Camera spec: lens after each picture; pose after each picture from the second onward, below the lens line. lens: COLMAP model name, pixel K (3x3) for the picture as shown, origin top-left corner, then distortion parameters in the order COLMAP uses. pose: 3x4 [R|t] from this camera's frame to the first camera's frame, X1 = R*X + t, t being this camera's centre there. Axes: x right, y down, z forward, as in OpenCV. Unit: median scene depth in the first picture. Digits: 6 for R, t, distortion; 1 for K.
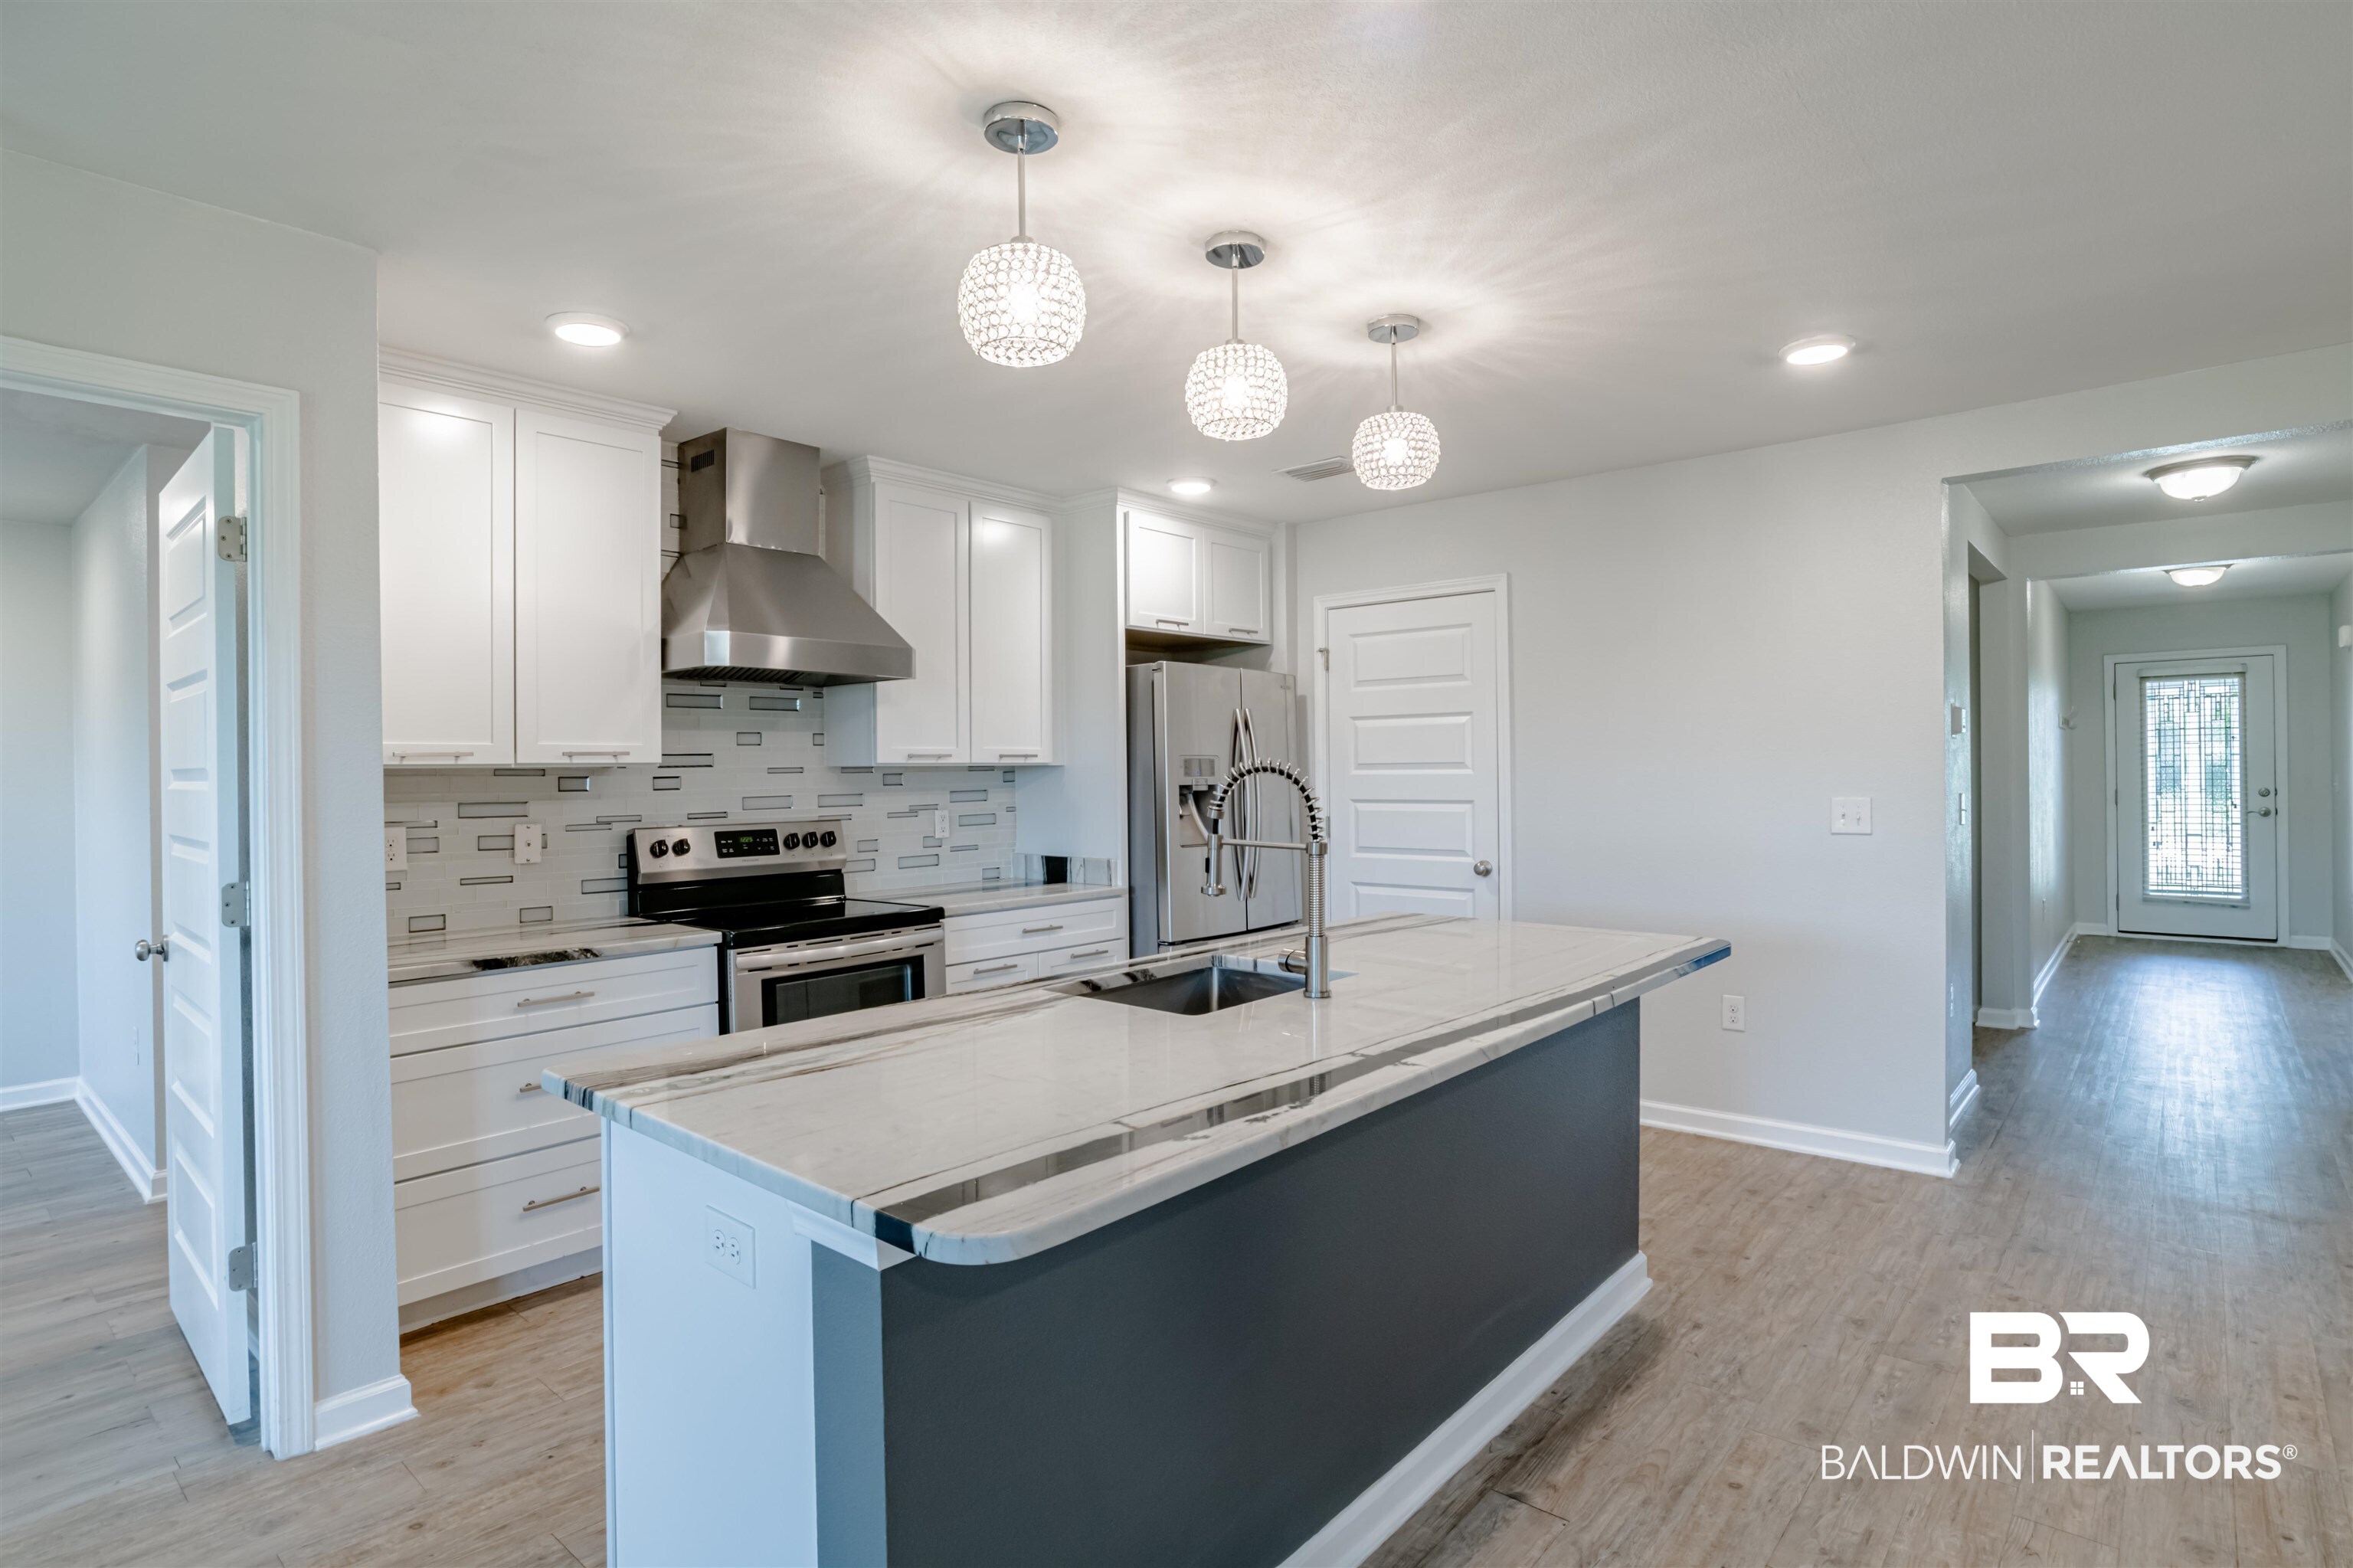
lens RADIAL K [[1197.9, 0, 1193.5], [0, 1197.9, 775.9], [0, 0, 1]] dist [-0.046258, 0.017097]
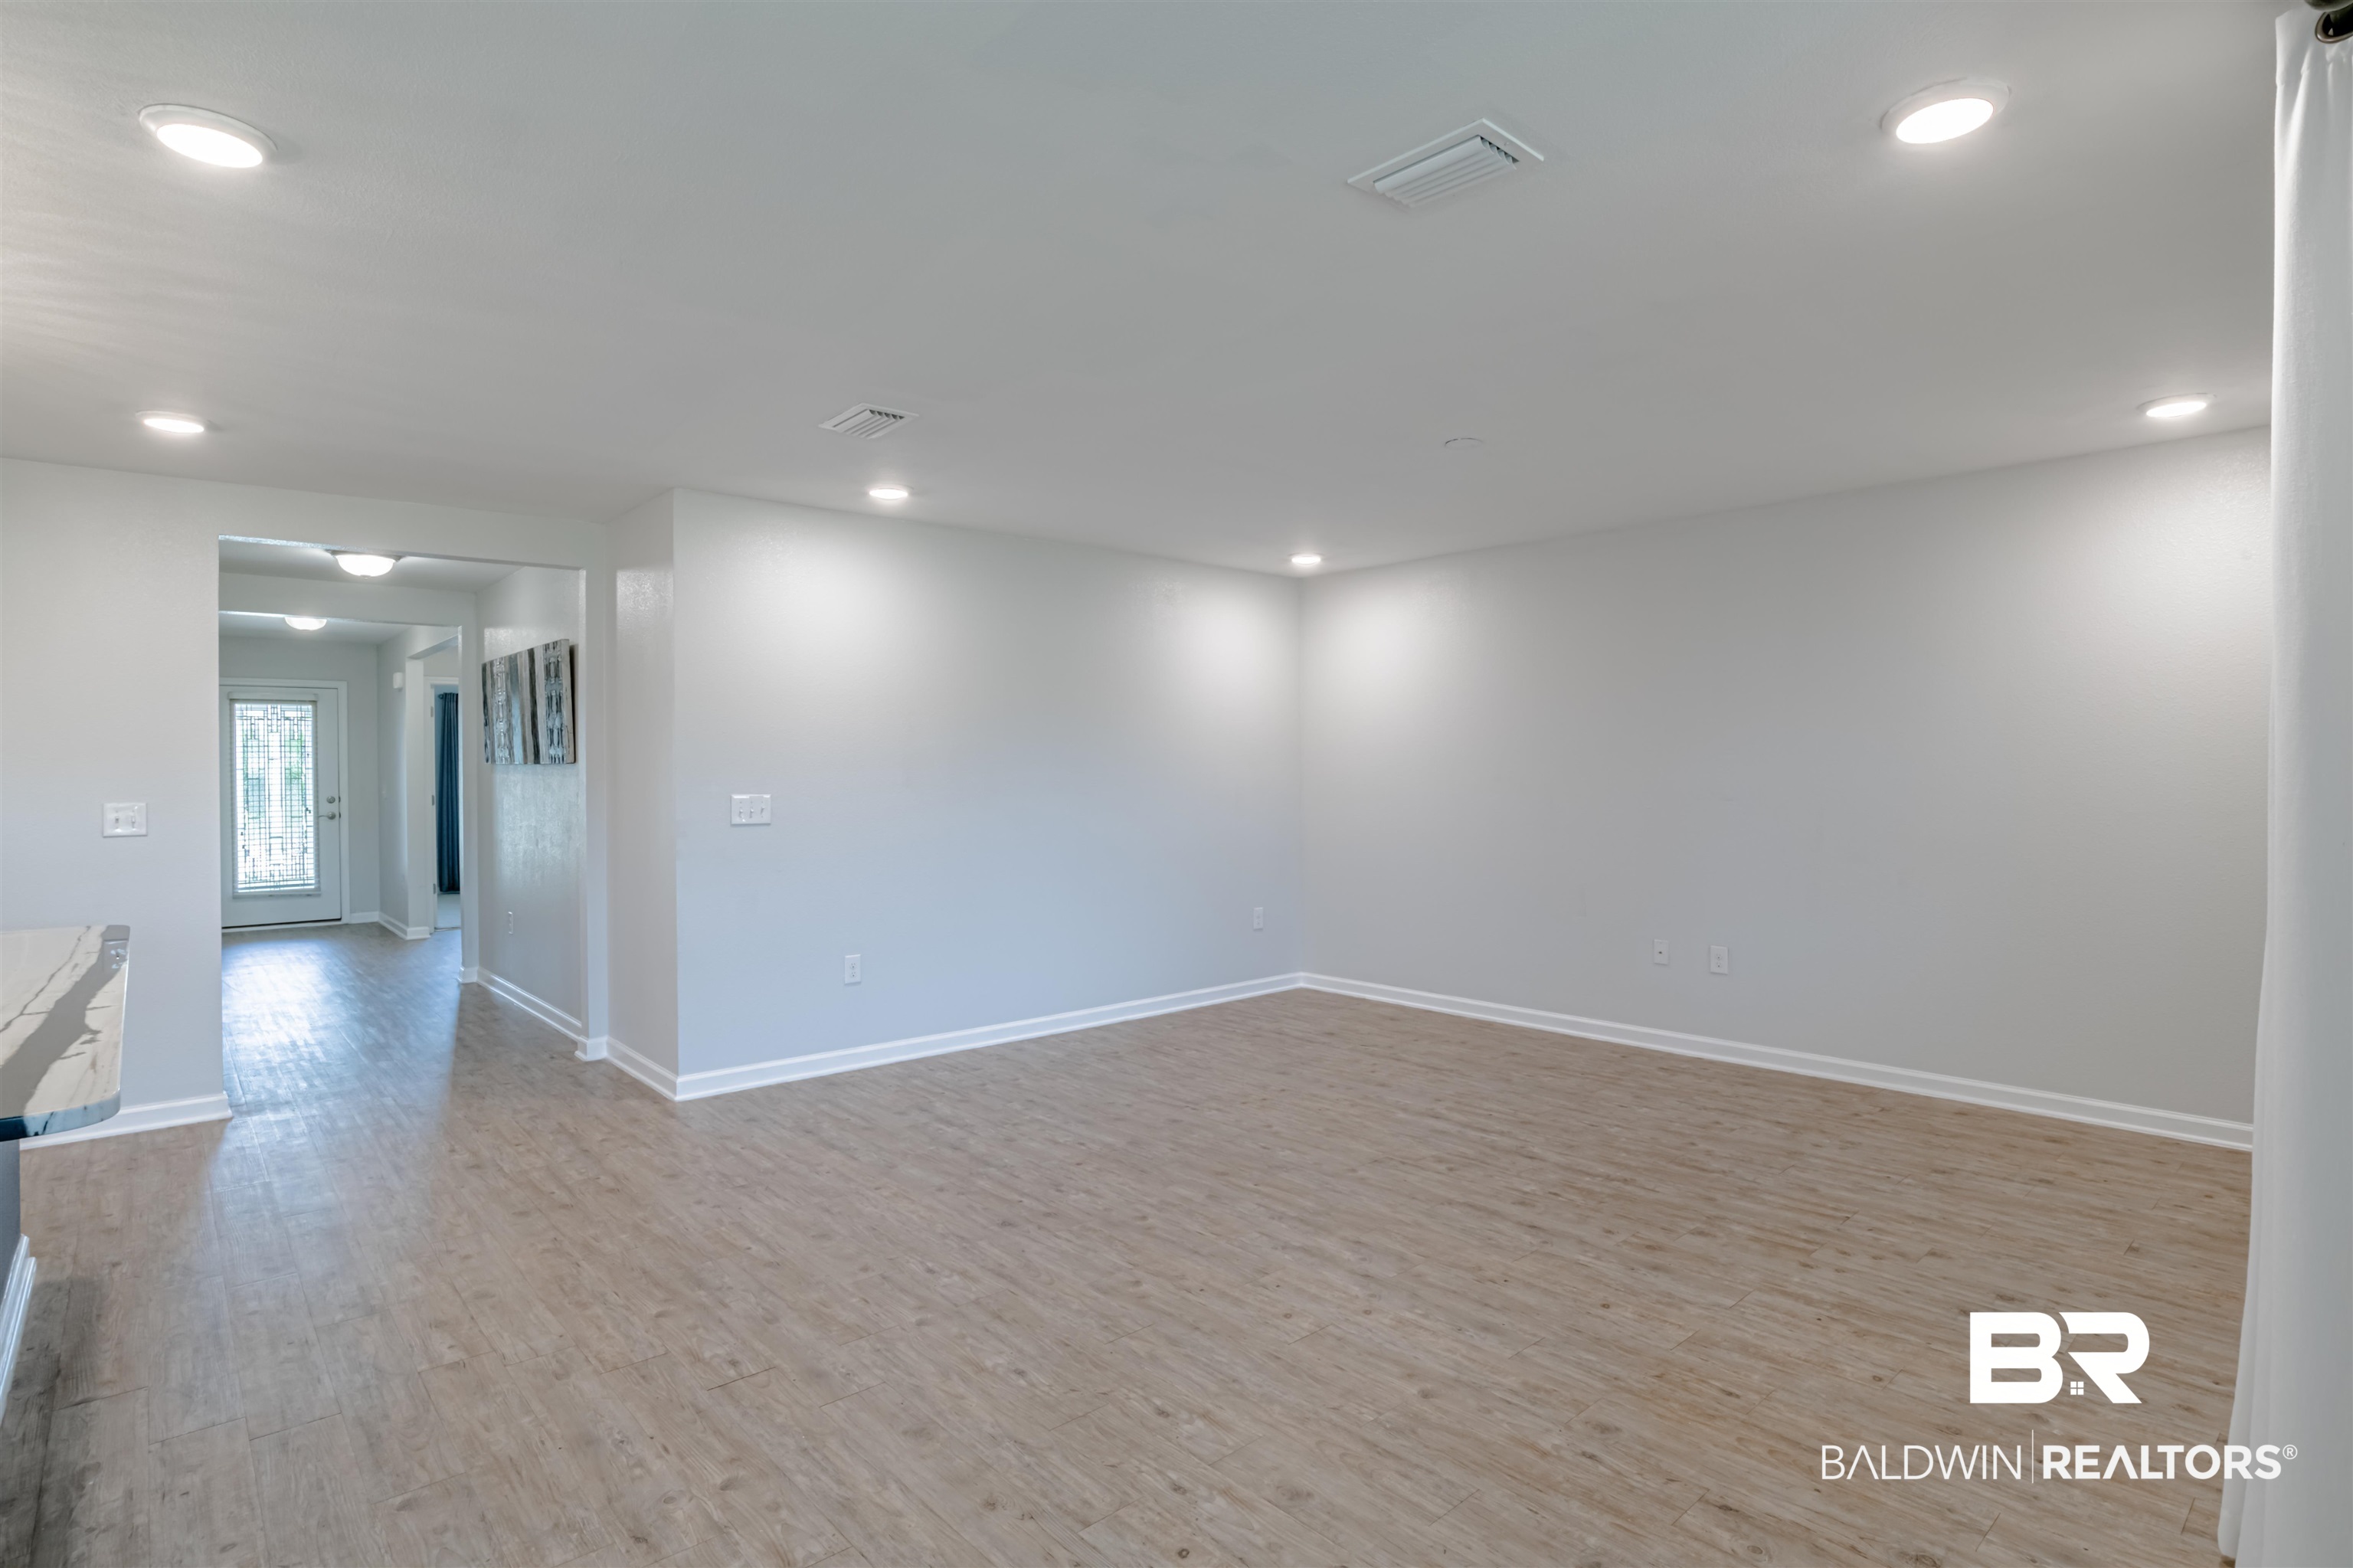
lens RADIAL K [[1197.9, 0, 1188.5], [0, 1197.9, 766.7], [0, 0, 1]] dist [-0.046258, 0.017097]
pose [[0.131690, 0.013000, 0.991206, -0.390445], [0.007924, 0.999868, -0.014167, 0.007774], [-0.991259, 0.009720, 0.131570, -0.125164]]
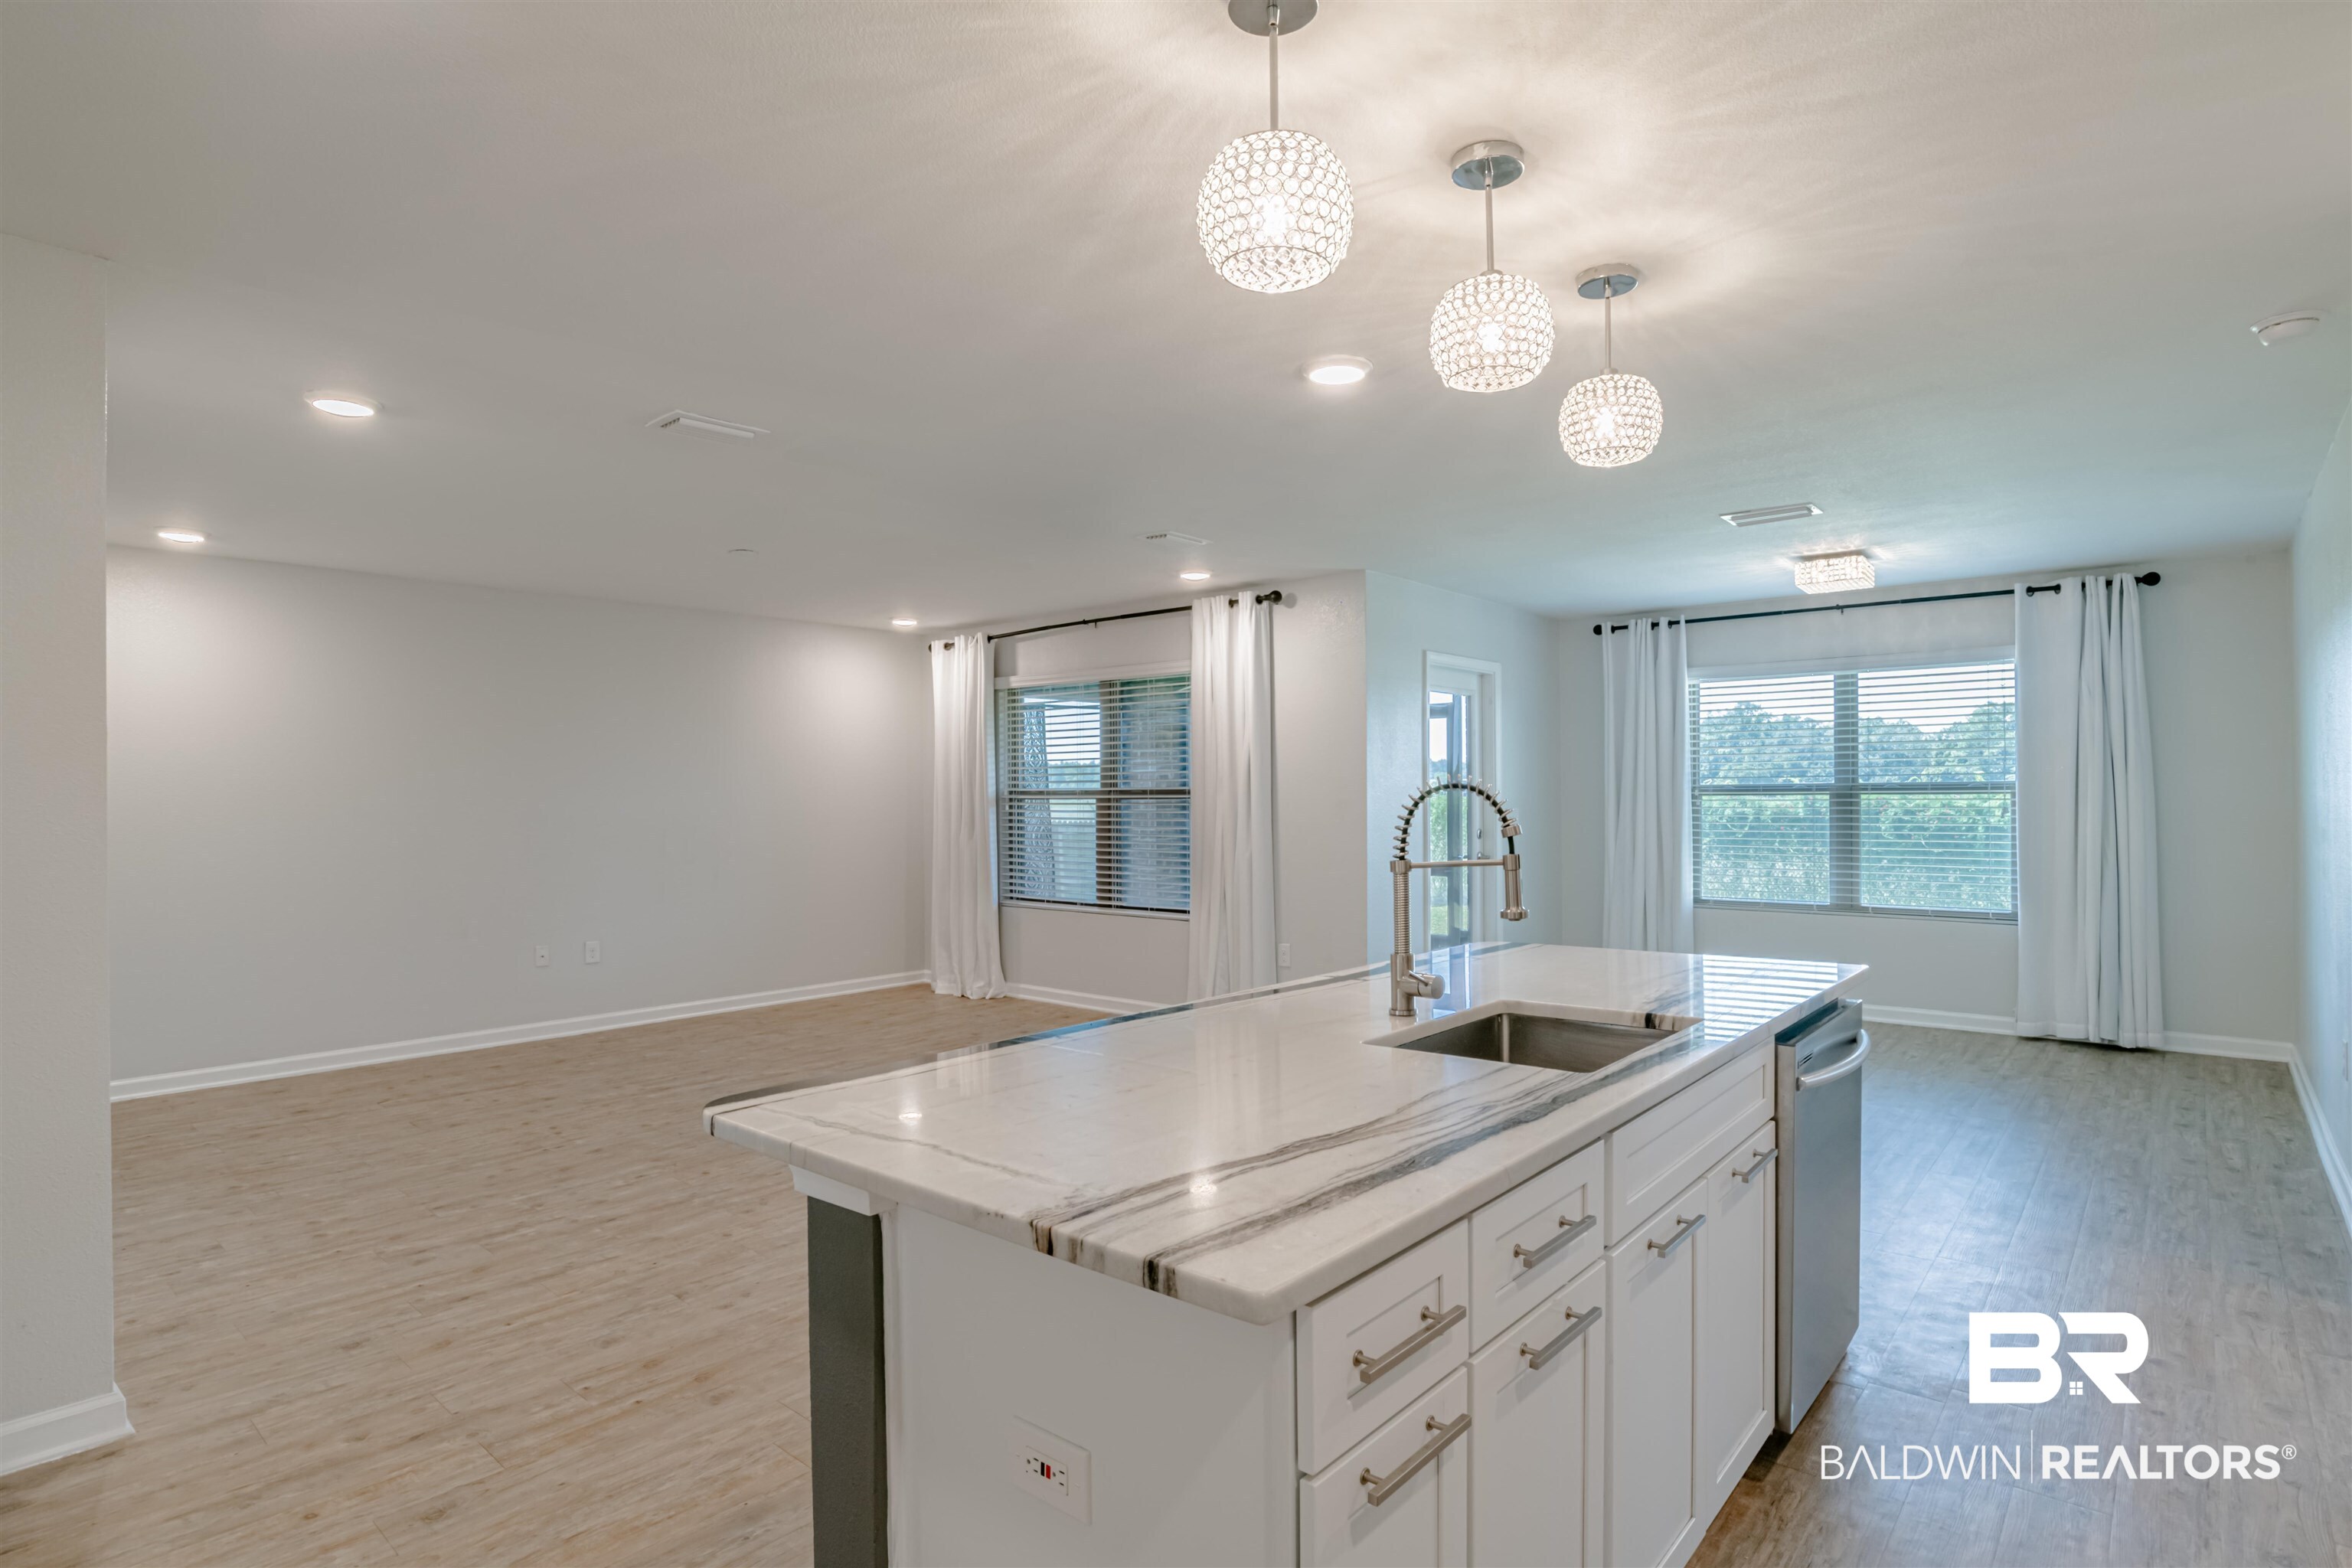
lens RADIAL K [[1197.4, 0, 1185.0], [0, 1197.4, 772.1], [0, 0, 1]] dist [-0.046258, 0.017097]
pose [[-0.999772, 0.021311, 0.001509, 0.160821], [0.021287, 0.999665, -0.014712, -0.002565], [-0.001822, -0.014676, -0.999891, 1.146438]]
